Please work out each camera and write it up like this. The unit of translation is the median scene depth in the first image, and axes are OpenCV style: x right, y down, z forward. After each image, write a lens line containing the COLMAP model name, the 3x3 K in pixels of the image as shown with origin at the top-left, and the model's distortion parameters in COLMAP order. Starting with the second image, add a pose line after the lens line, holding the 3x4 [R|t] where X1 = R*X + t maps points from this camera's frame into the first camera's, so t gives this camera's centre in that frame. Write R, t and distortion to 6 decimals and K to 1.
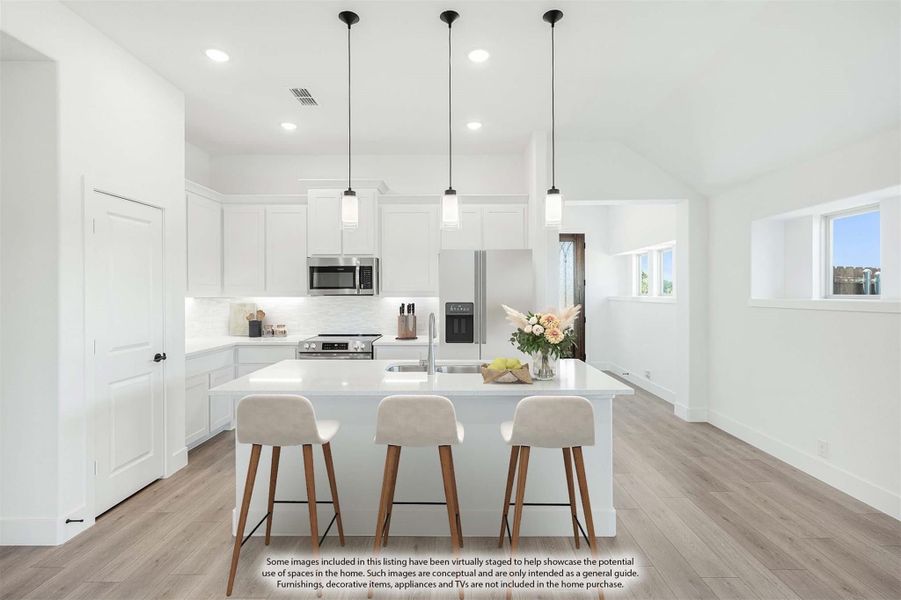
lens RADIAL K [[411.1, 0, 451.0], [0, 411.1, 295.4], [0, 0, 1]] dist [-0.000093, 0.000212]
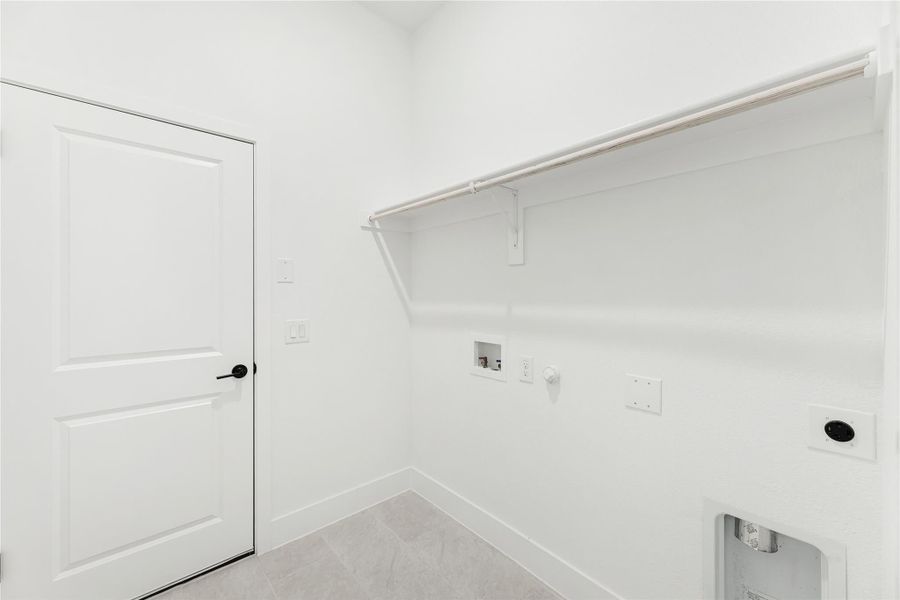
lens RADIAL K [[360.2, 0, 451.1], [0, 360.2, 290.6], [0, 0, 1]] dist [-0.002051, -0.000117]
pose [[0.664035, 0.002381, -0.747697, -0.066076], [-0.005358, 0.999984, -0.001574, 0.025067], [0.747682, 0.005051, 0.664038, 0.906086]]
